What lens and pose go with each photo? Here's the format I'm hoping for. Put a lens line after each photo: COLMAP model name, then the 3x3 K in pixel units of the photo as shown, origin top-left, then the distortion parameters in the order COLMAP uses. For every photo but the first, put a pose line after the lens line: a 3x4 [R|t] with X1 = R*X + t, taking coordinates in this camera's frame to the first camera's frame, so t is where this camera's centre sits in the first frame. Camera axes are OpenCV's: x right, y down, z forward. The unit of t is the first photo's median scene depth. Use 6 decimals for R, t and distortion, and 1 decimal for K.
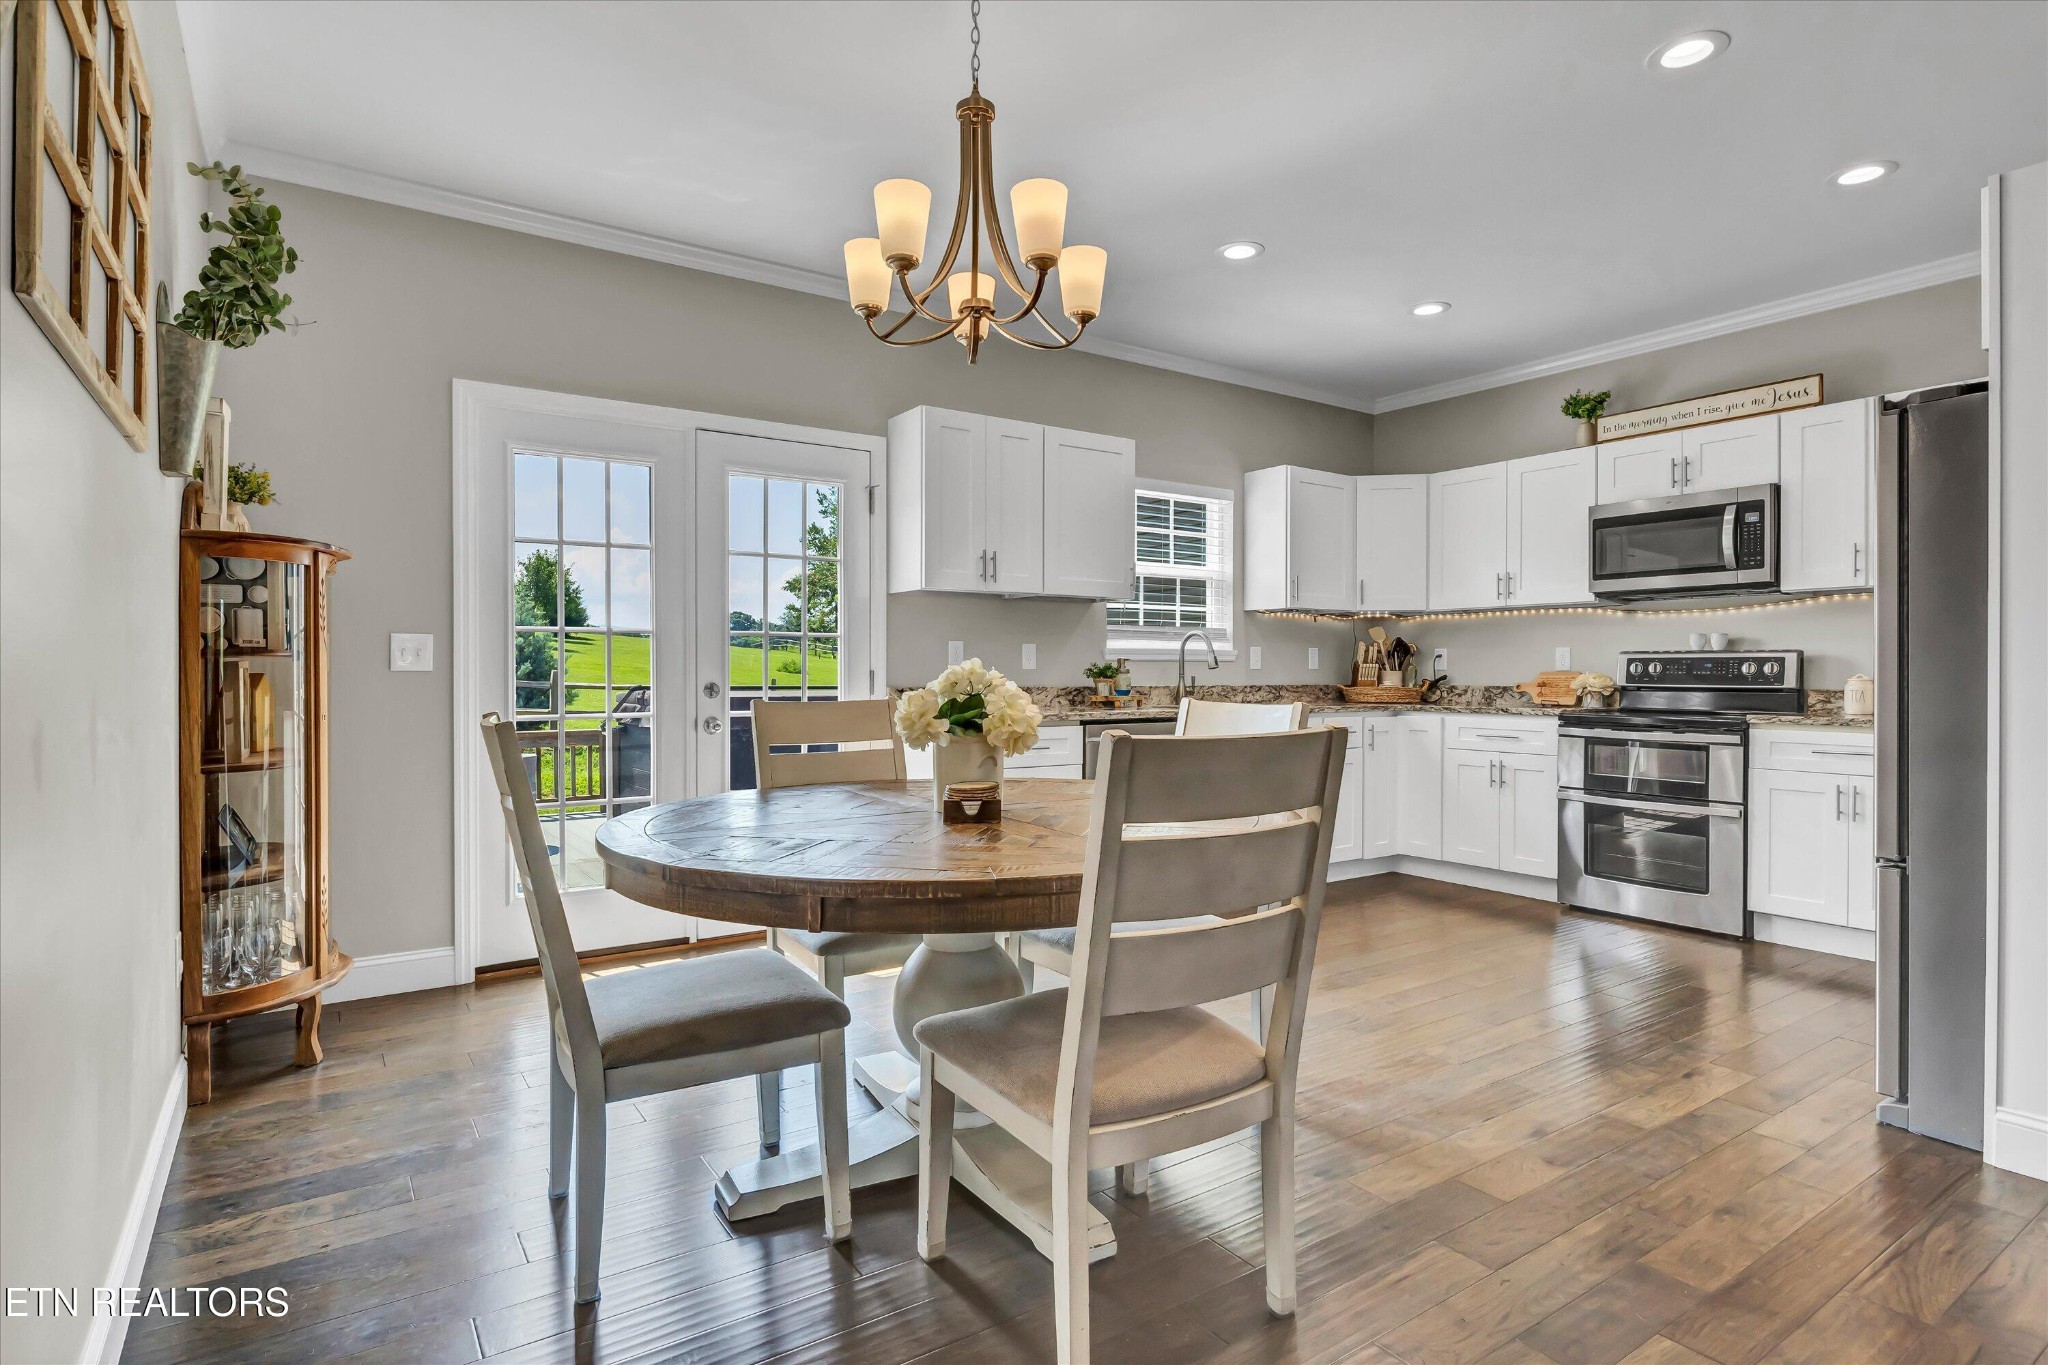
lens RADIAL K [[1056.9, 0, 1023.2], [0, 1056.9, 676.0], [0, 0, 1]] dist [-0.000881, 0.000079]
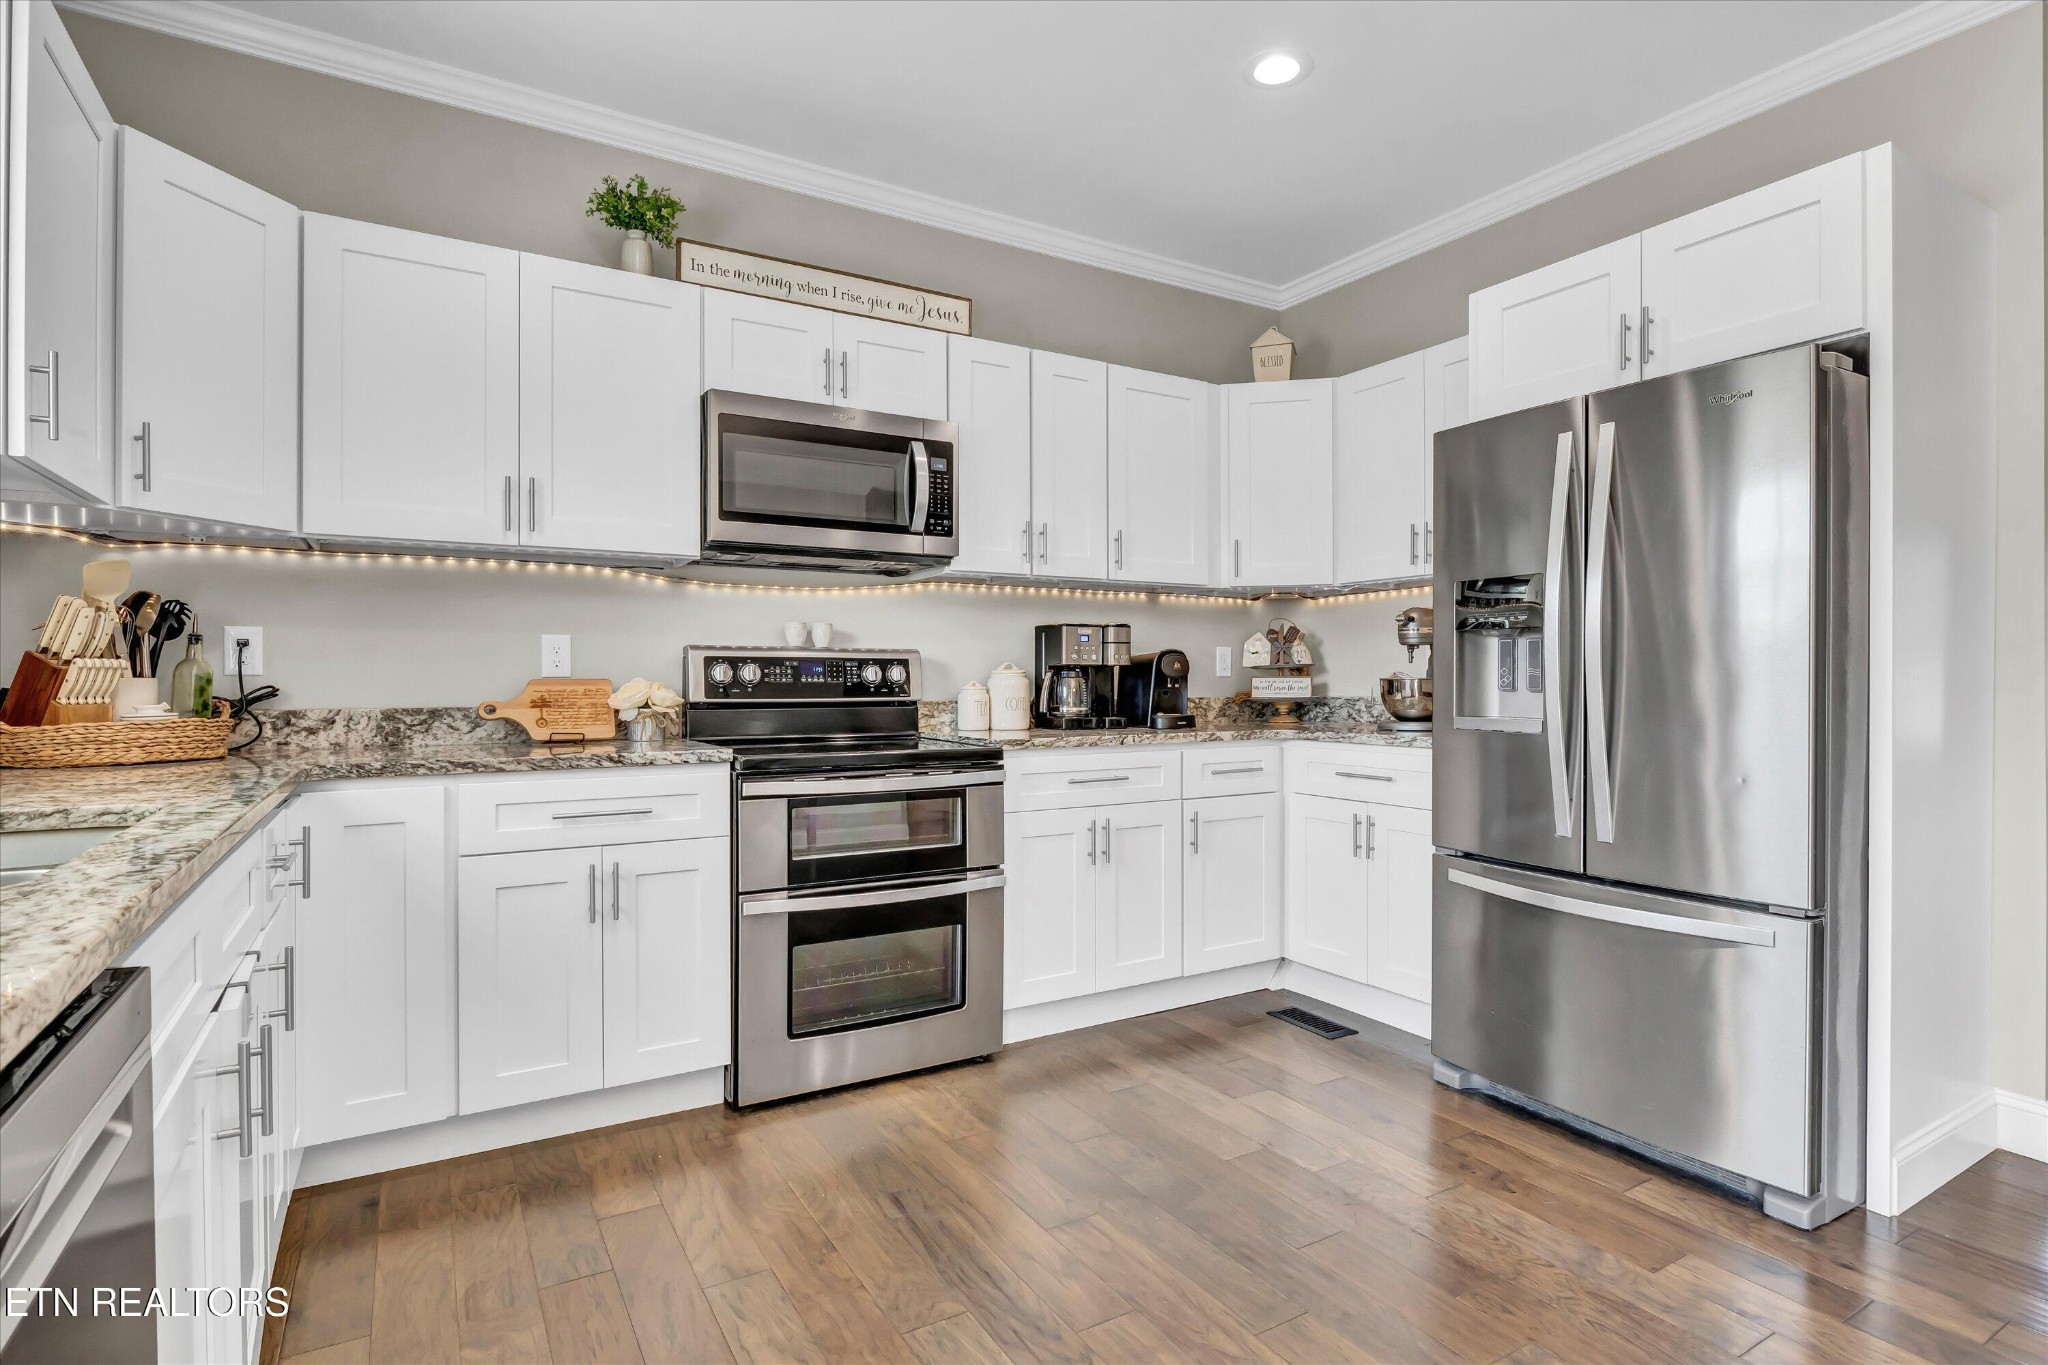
lens RADIAL K [[998.0, 0, 1024.0], [0, 998.0, 682.5], [0, 0, 1]] dist [-0.017344, 0.000020]
pose [[0.067588, -0.005025, 0.997701, 0.014118], [0.004874, 0.999977, 0.004706, -0.003671], [-0.997701, 0.004544, 0.067611, 0.799739]]
